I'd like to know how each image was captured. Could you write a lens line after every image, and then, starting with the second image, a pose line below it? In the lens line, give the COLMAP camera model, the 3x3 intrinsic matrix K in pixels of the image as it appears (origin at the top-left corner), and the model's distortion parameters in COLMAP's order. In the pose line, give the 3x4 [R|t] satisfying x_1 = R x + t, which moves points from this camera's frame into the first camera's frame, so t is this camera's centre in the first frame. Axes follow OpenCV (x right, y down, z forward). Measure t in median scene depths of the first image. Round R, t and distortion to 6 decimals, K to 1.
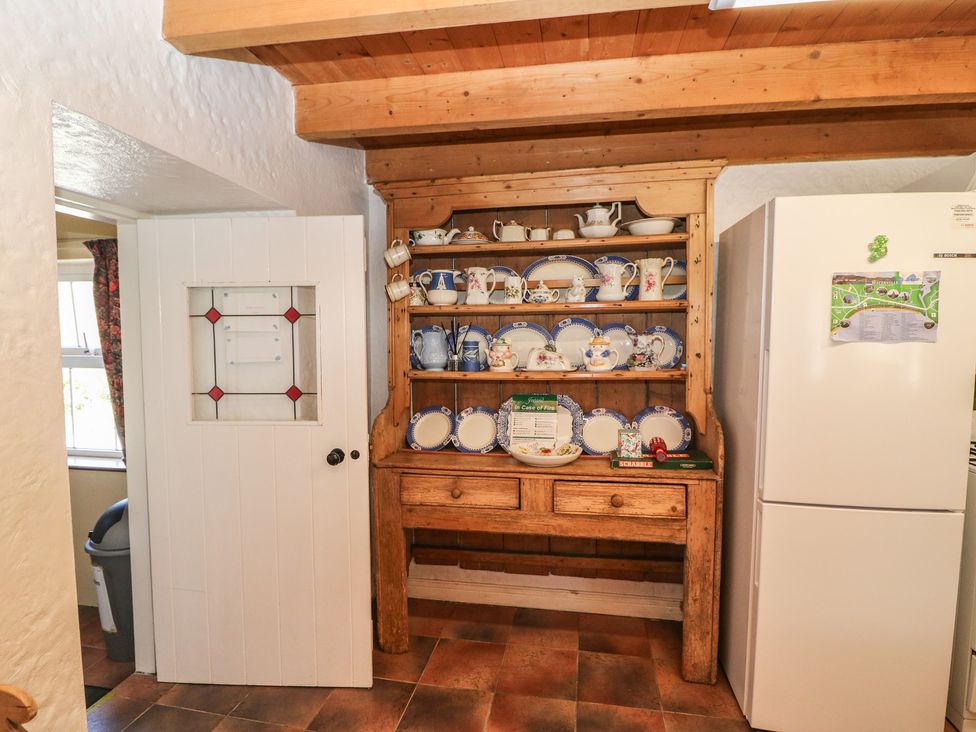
lens RADIAL K [[515.1, 0, 492.4], [0, 515.1, 357.8], [0, 0, 1]] dist [-0.000771, -0.013623]
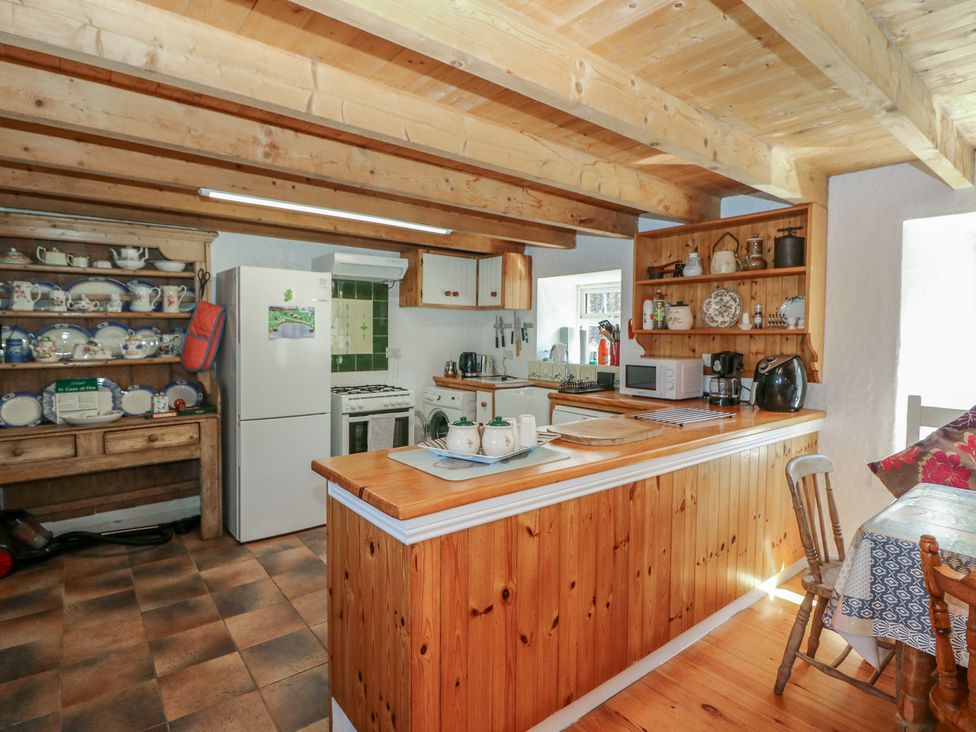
lens RADIAL K [[543.2, 0, 500.0], [0, 543.2, 358.7], [0, 0, 1]] dist [0.003759, -0.018340]
pose [[0.657792, -0.030194, 0.752594, -0.278660], [0.027275, 0.999496, 0.016260, 0.029917], [-0.752705, 0.009831, 0.658284, -0.830339]]
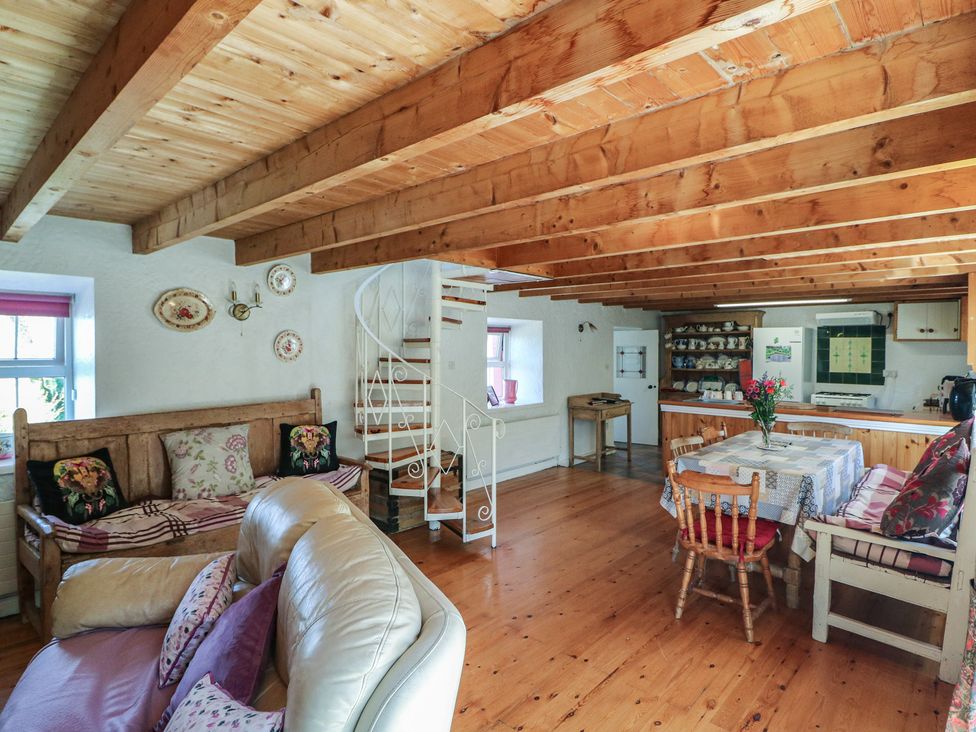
lens RADIAL K [[543.2, 0, 500.0], [0, 543.2, 358.7], [0, 0, 1]] dist [0.003759, -0.018340]
pose [[0.848365, 0.014820, -0.529204, 0.857839], [-0.030986, 0.999284, -0.021690, 0.082945], [0.528504, 0.034799, 0.848217, -2.940727]]
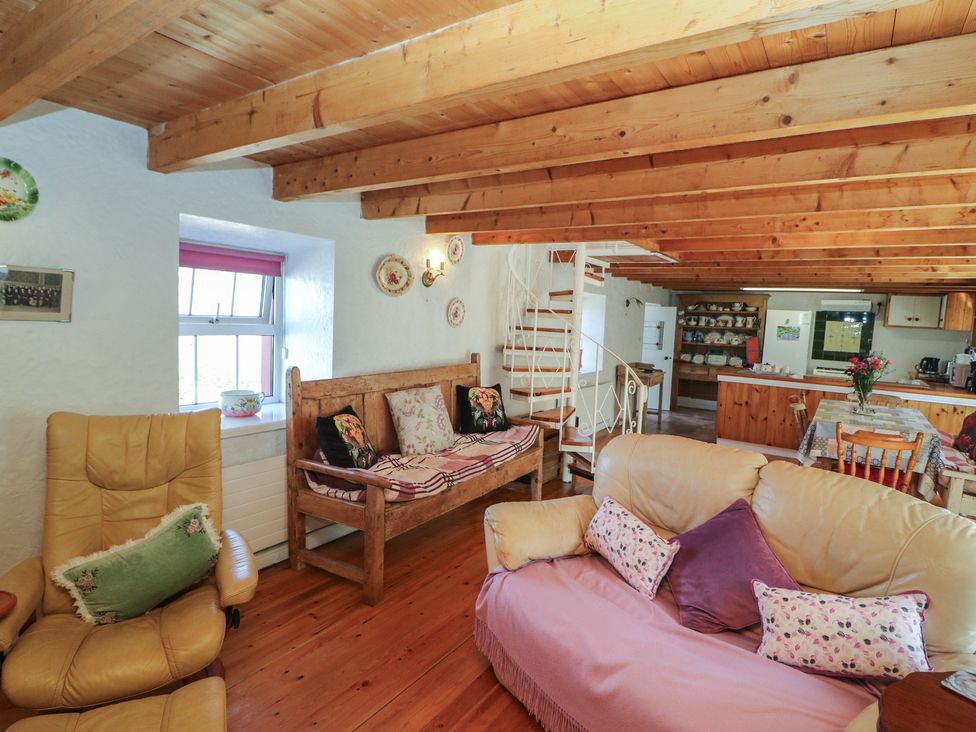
lens RADIAL K [[531.9, 0, 492.0], [0, 531.9, 362.7], [0, 0, 1]] dist [0.000936, -0.014231]
pose [[0.917520, 0.078078, -0.389951, 0.109855], [-0.066492, 0.996854, 0.043145, 0.112405], [0.392093, -0.013657, 0.919824, -3.500293]]
